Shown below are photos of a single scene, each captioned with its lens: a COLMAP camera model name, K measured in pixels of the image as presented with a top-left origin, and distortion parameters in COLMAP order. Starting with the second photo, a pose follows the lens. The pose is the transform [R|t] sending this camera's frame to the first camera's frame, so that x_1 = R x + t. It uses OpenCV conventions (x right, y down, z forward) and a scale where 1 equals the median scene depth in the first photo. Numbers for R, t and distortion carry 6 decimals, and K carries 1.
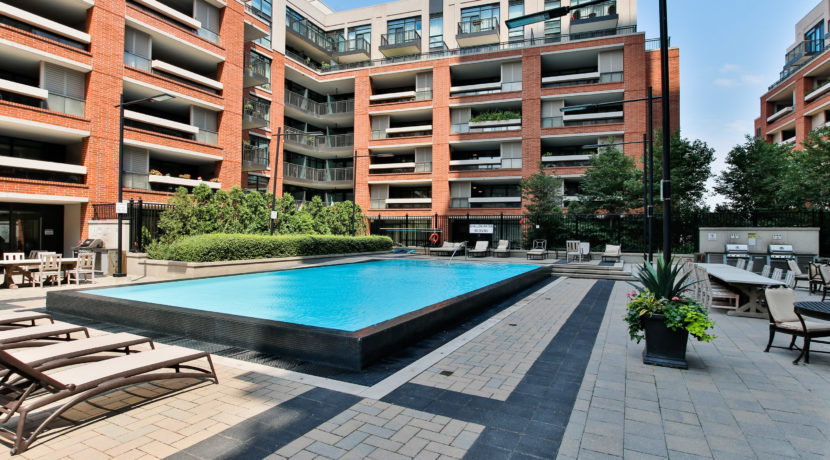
lens RADIAL K [[435.0, 0, 410.5], [0, 435.0, 229.7], [0, 0, 1]] dist [-0.023740, 0.001559]
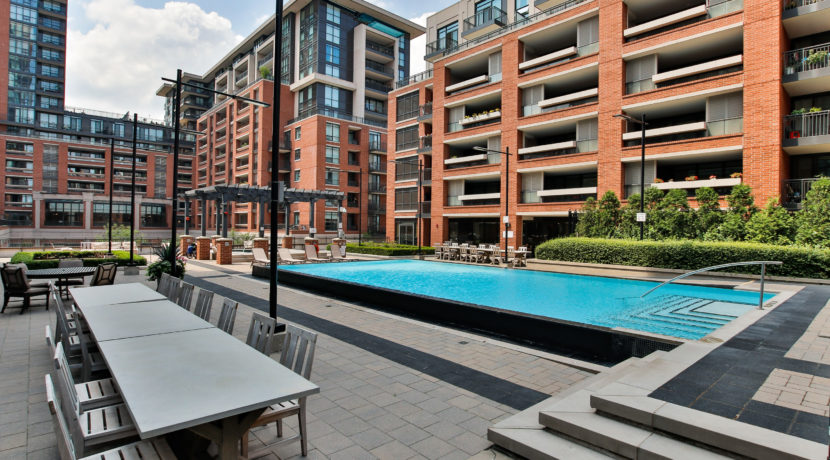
lens RADIAL K [[435.0, 0, 411.8], [0, 435.0, 230.1], [0, 0, 1]] dist [-0.023740, 0.001559]
pose [[-0.361327, -0.013440, -0.932342, 0.524426], [-0.012458, 0.999876, -0.009586, 0.004935], [0.932356, 0.008151, -0.361450, 0.709061]]
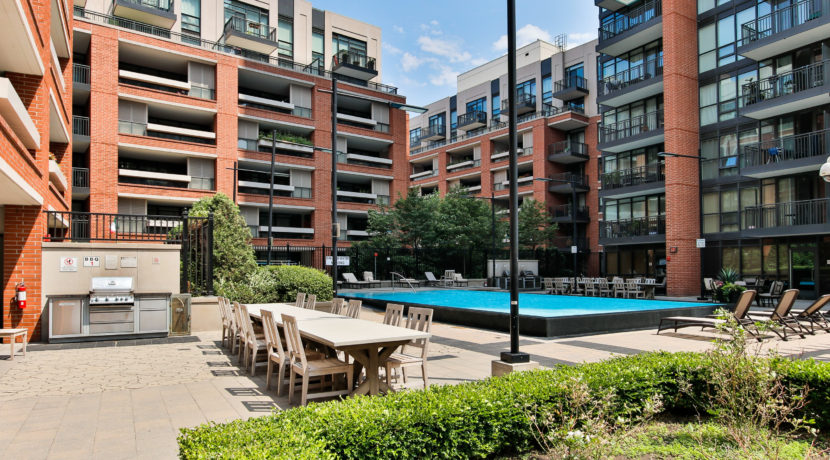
lens RADIAL K [[510.6, 0, 401.9], [0, 510.6, 265.5], [0, 0, 1]] dist [0.006743, 0.000346]
pose [[0.559068, -0.009583, 0.829066, -0.752898], [0.007169, 0.999952, 0.006724, 0.003863], [-0.829091, 0.002184, 0.559110, 0.240284]]
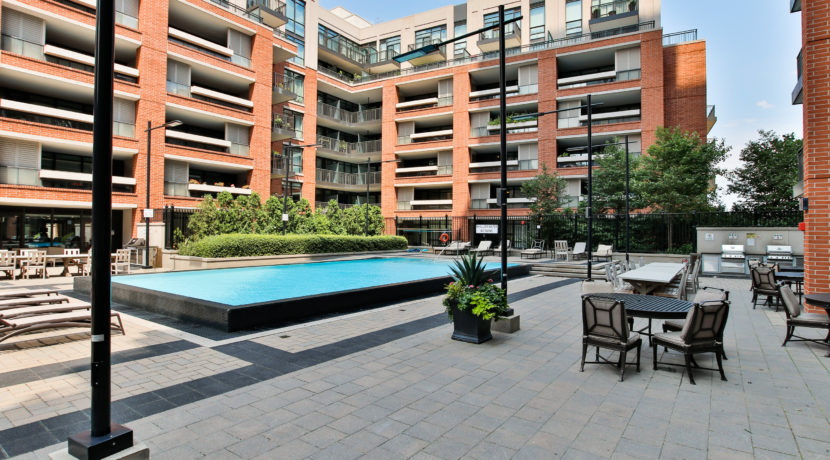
lens RADIAL K [[435.0, 0, 408.4], [0, 435.0, 227.9], [0, 0, 1]] dist [-0.023740, 0.001559]
pose [[0.987421, -0.002174, -0.158100, 0.148151], [0.001444, 0.999988, -0.004732, -0.000373], [0.158108, 0.004444, 0.987412, -0.060038]]
